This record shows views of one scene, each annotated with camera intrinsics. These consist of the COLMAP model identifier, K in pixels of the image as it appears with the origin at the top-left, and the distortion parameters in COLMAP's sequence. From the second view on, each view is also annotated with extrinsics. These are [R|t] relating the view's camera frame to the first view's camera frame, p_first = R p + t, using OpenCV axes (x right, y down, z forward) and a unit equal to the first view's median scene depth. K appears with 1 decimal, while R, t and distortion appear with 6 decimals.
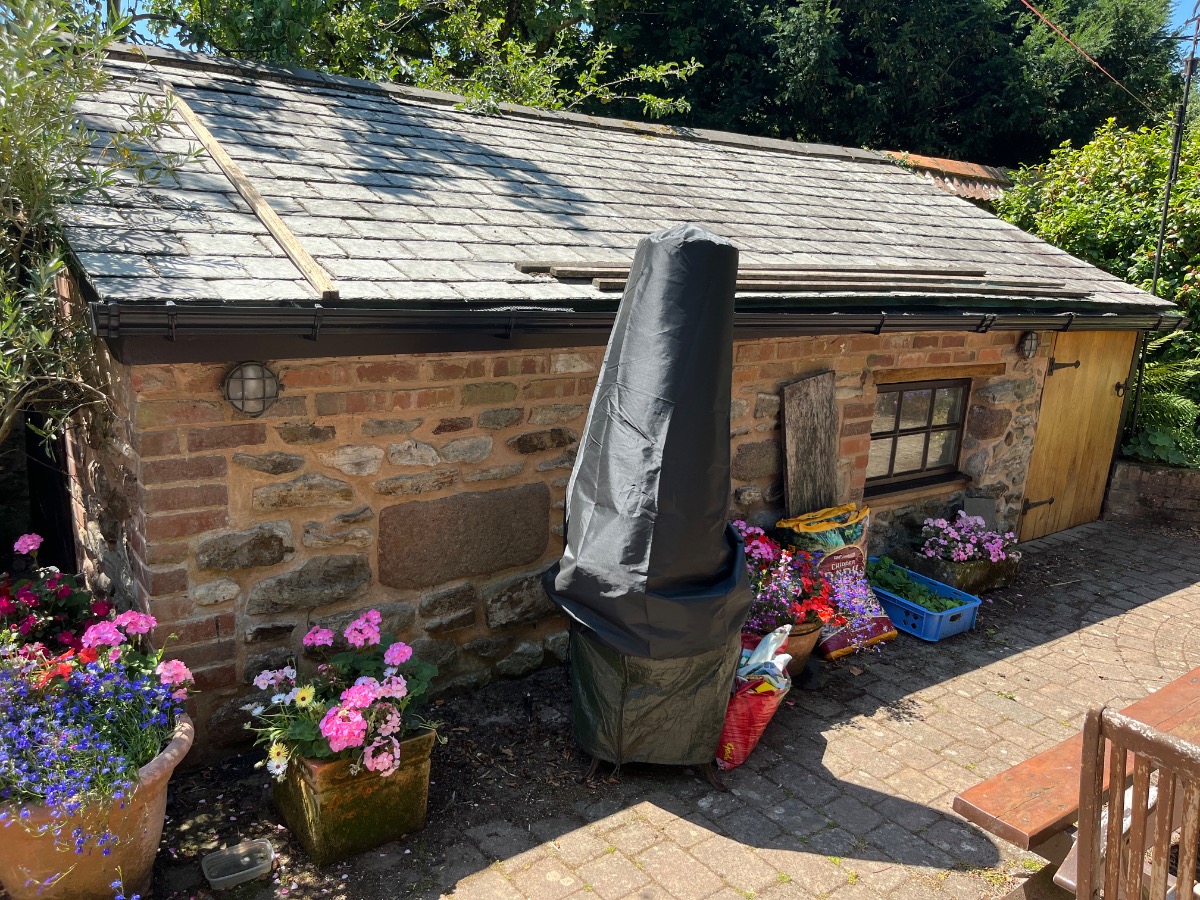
lens RADIAL K [[882.2, 0, 600.0], [0, 882.2, 450.0], [0, 0, 1]] dist [0.089407, -0.097649]
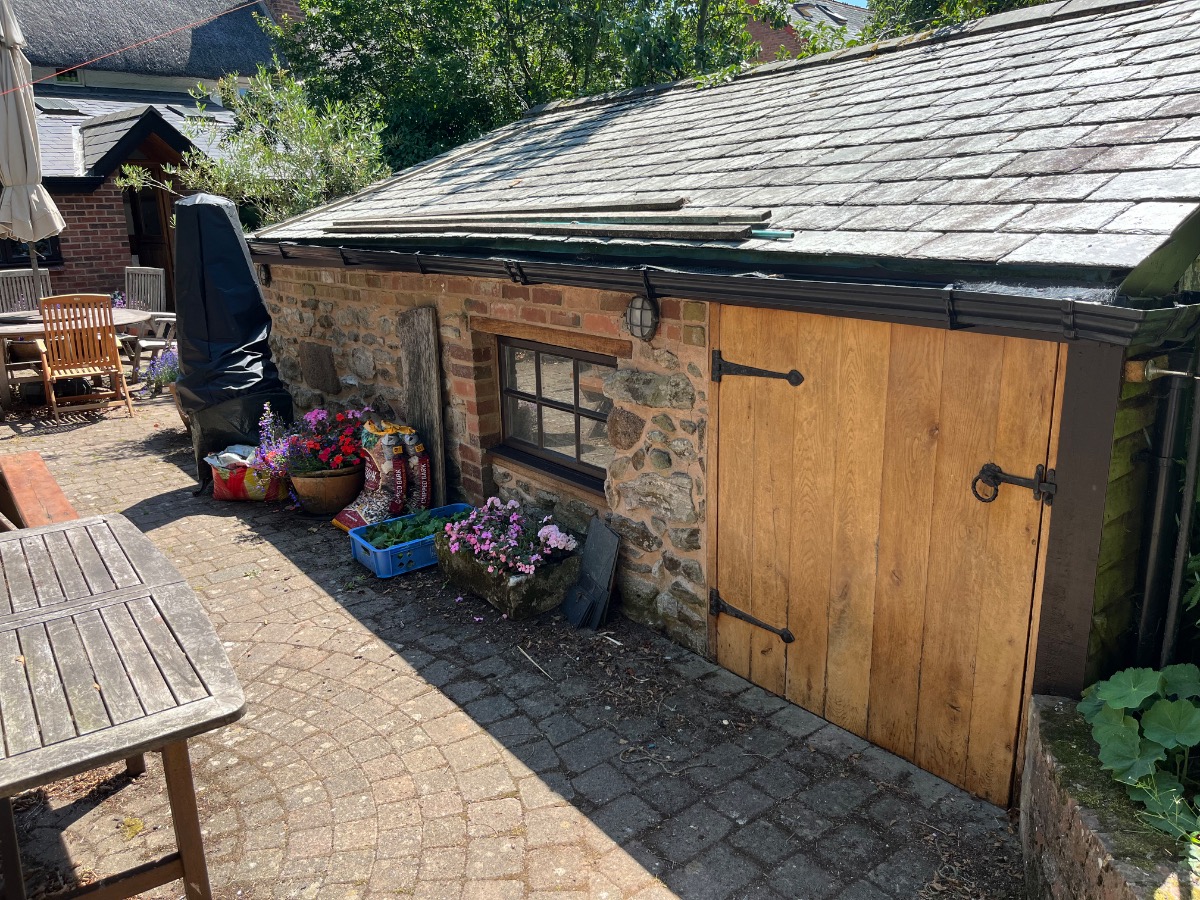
lens RADIAL K [[882.2, 0, 600.0], [0, 882.2, 450.0], [0, 0, 1]] dist [0.089407, -0.097649]
pose [[0.022696, 0.213038, -0.976780, 1.291714], [-0.193285, 0.959533, 0.204785, -0.173930], [0.980880, 0.184150, 0.062954, 1.103760]]
